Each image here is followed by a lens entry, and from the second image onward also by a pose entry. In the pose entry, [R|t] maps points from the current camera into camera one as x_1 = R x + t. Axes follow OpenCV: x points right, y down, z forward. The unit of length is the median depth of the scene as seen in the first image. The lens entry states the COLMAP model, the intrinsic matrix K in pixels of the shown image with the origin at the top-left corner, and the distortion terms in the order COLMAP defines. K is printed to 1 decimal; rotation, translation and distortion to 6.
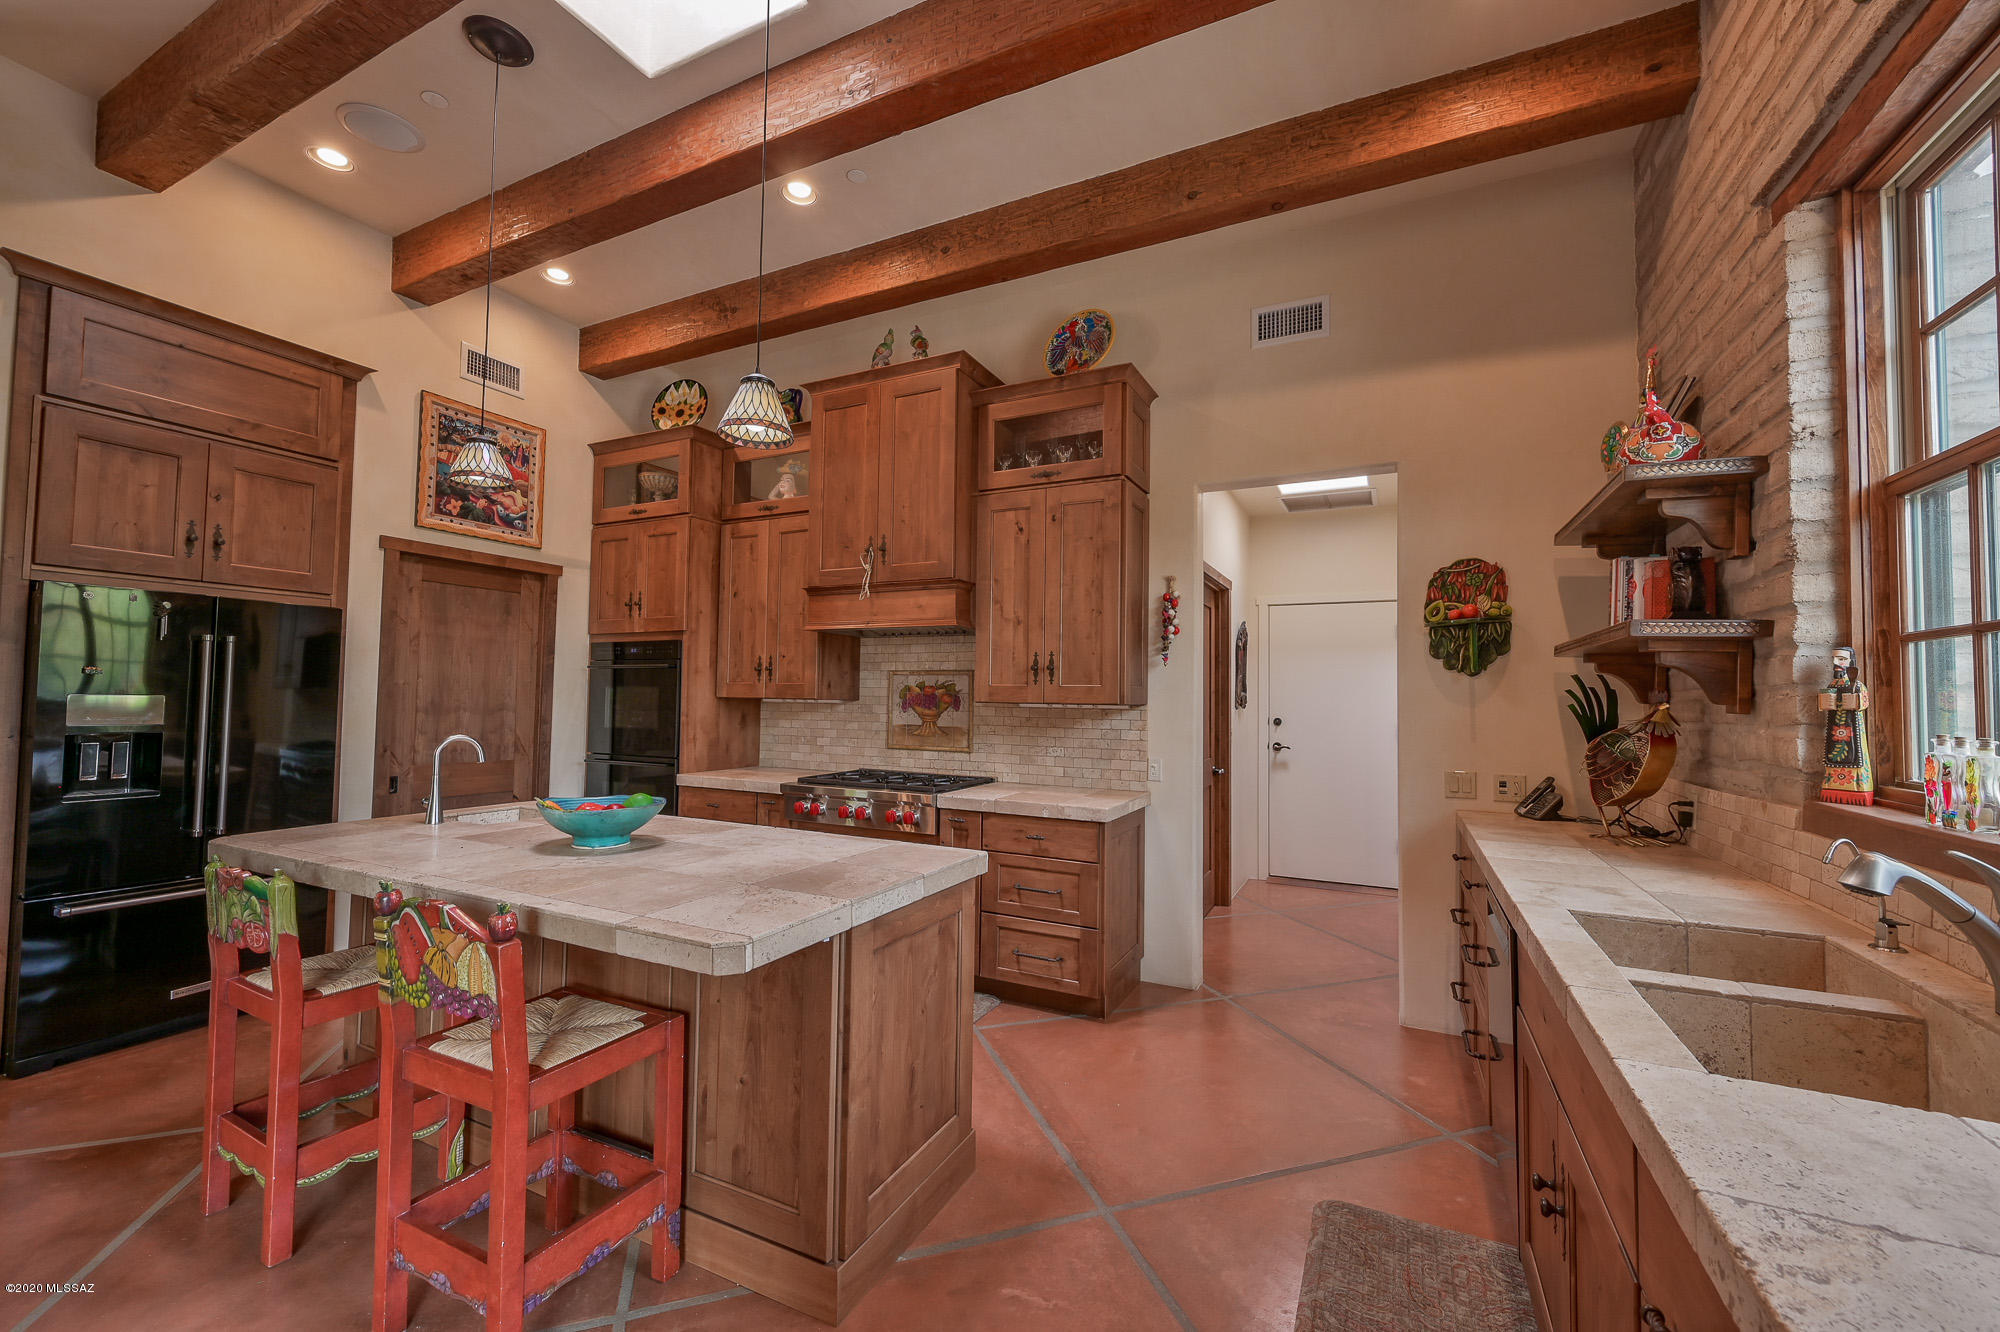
lens RADIAL K [[784.6, 0, 1002.0], [0, 784.6, 671.4], [0, 0, 1]] dist [-0.001820, -0.000162]
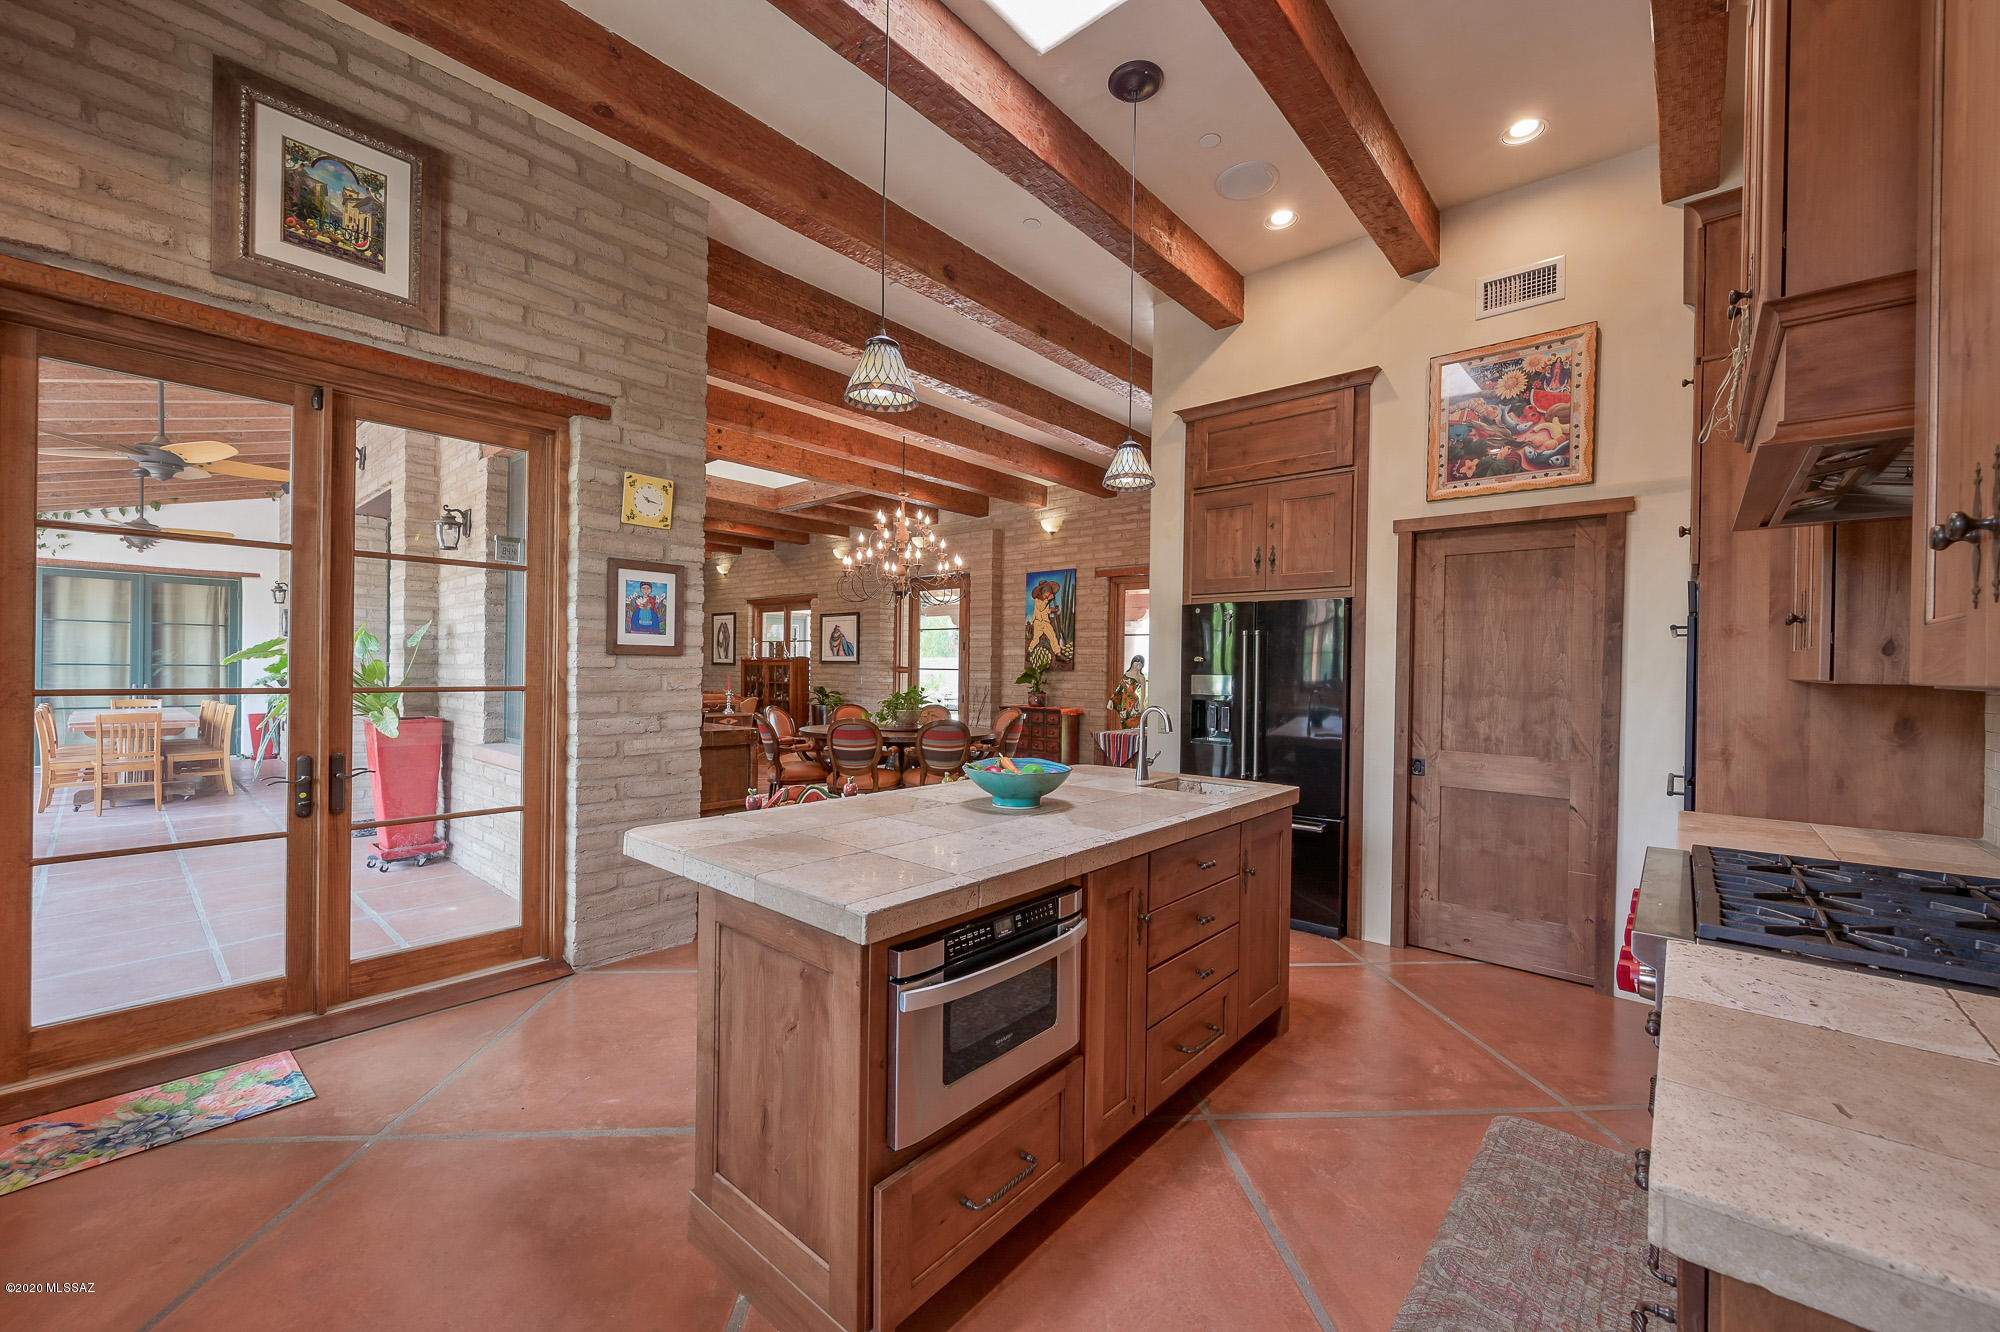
lens RADIAL K [[786.5, 0, 1000.2], [0, 786.5, 671.1], [0, 0, 1]] dist [-0.001663, -0.000029]
pose [[-0.260455, -0.014624, -0.965375, 0.309797], [0.016571, 0.999670, -0.019614, 0.032243], [0.965344, -0.021106, -0.260127, 0.708923]]
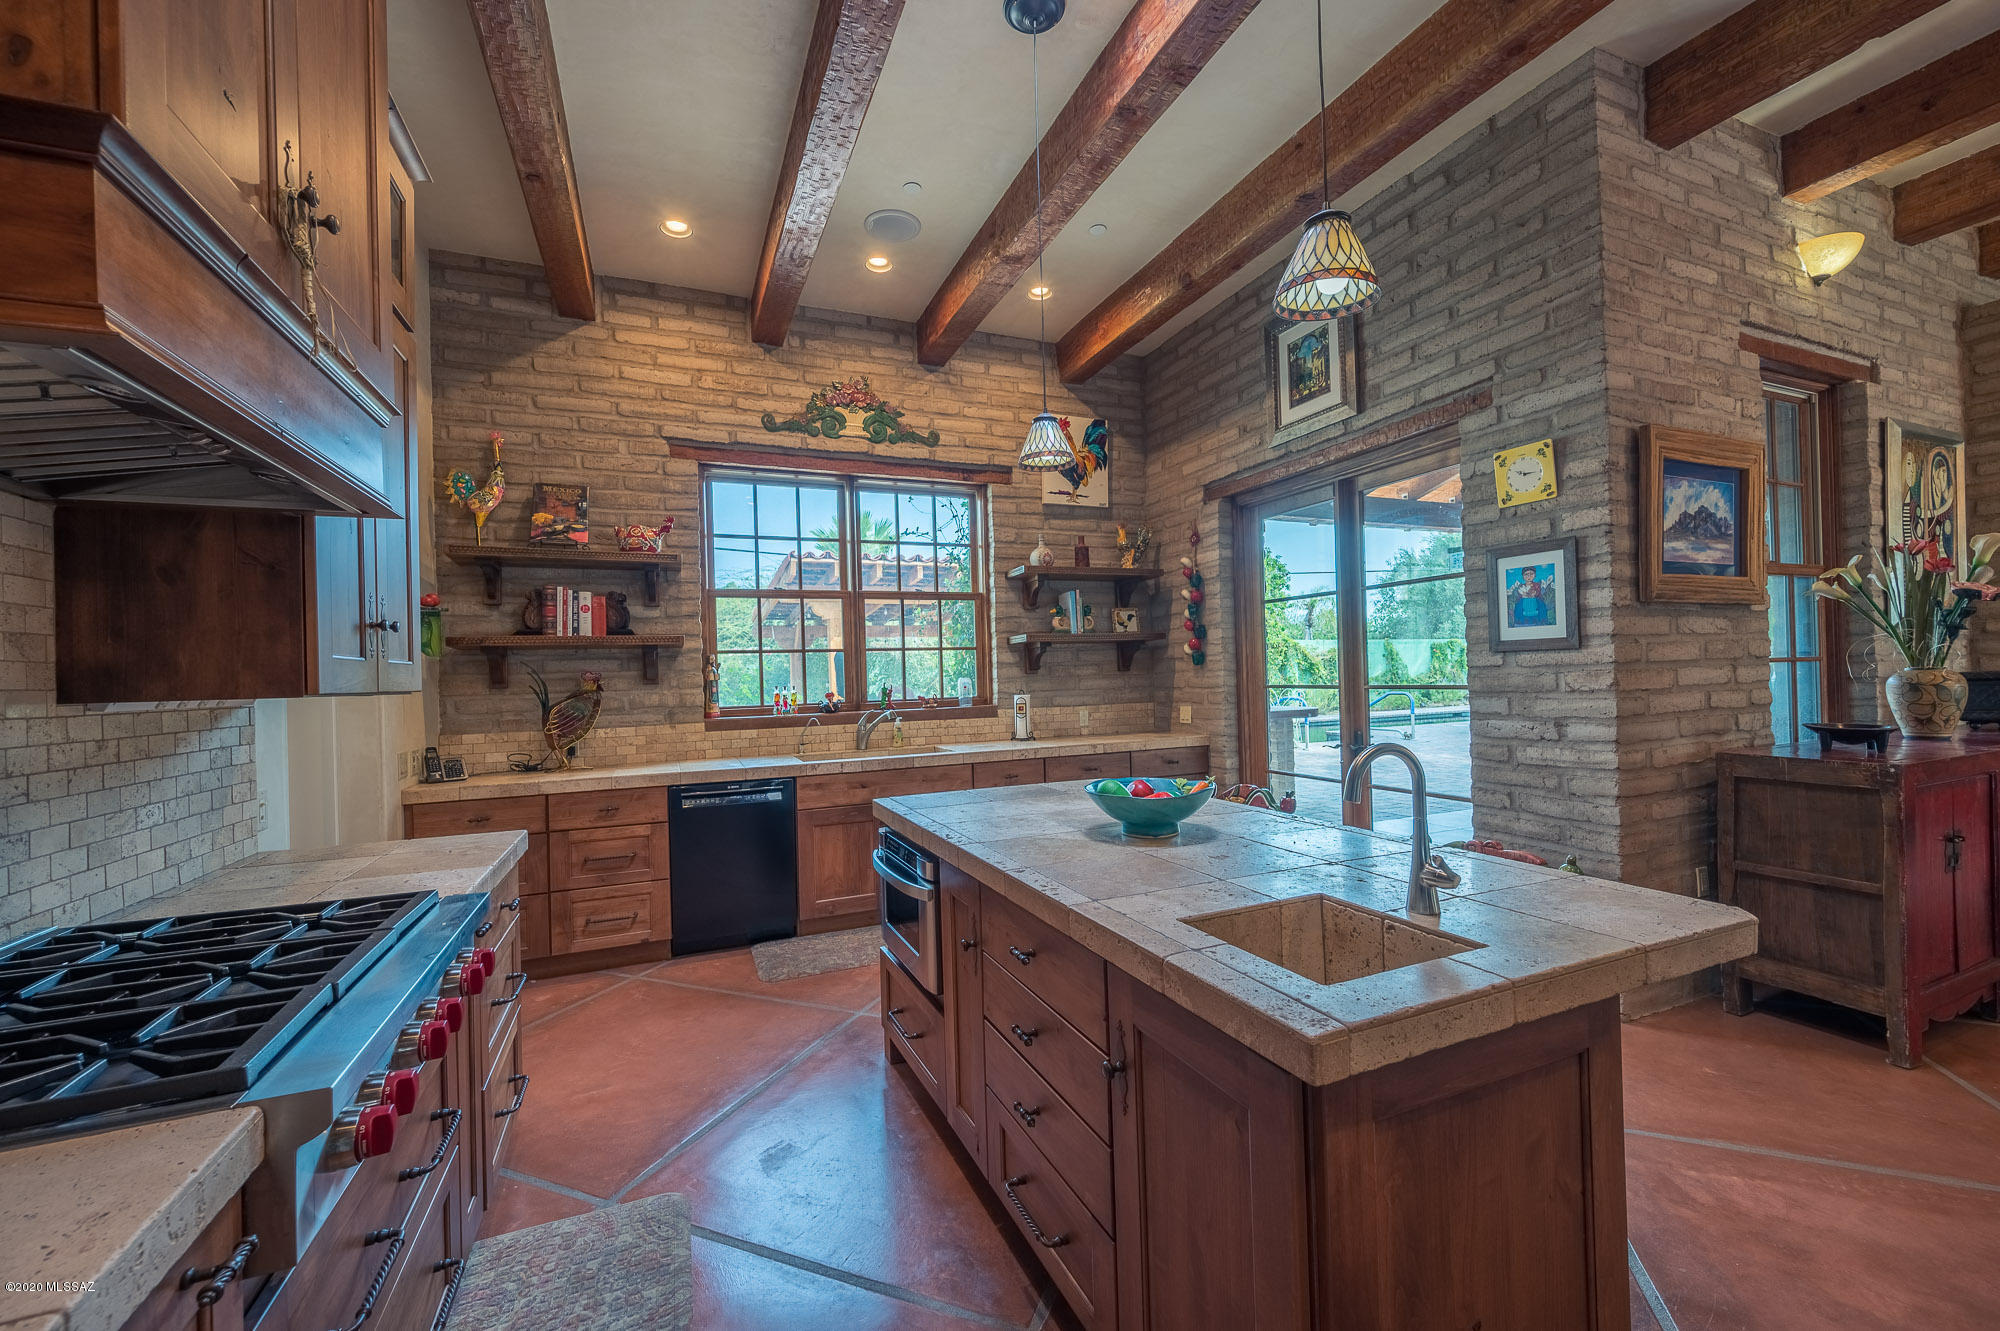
lens RADIAL K [[786.5, 0, 1000.2], [0, 786.5, 670.6], [0, 0, 1]] dist [-0.001663, -0.000029]
pose [[-0.756343, 0.009967, 0.654100, -0.548917], [-0.006989, 0.999704, -0.023315, 0.031386], [-0.654138, -0.022206, -0.756049, 1.016283]]
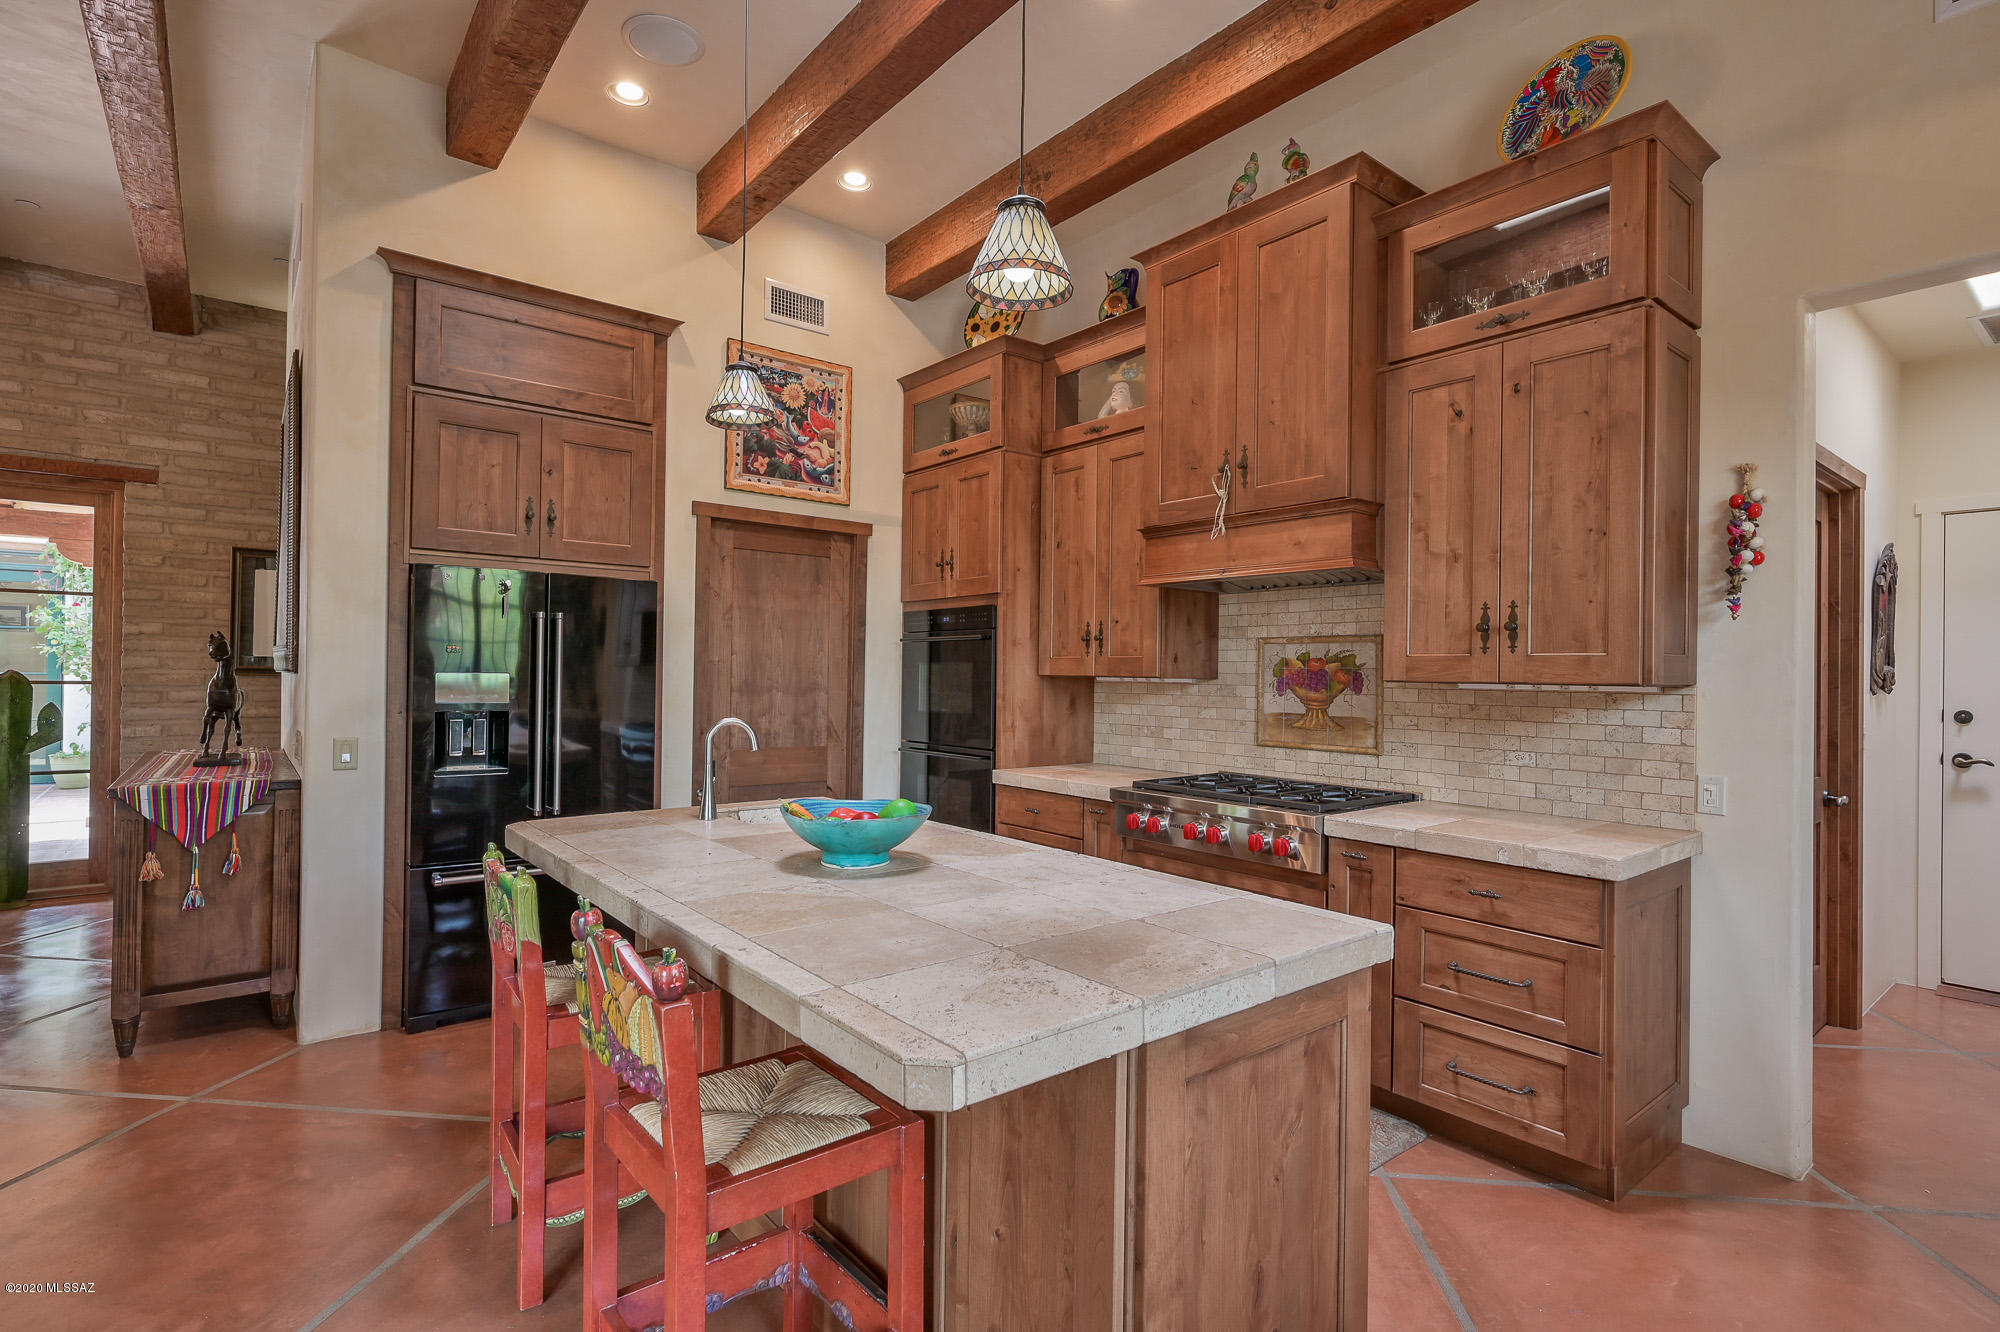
lens RADIAL K [[947.8, 0, 1001.8], [0, 947.8, 671.1], [0, 0, 1]] dist [-0.000182, -0.000822]
pose [[0.907649, -0.003787, -0.419712, 0.008466], [0.014824, 0.999625, 0.023038, 0.006605], [0.419467, -0.027132, 0.907365, 0.120384]]
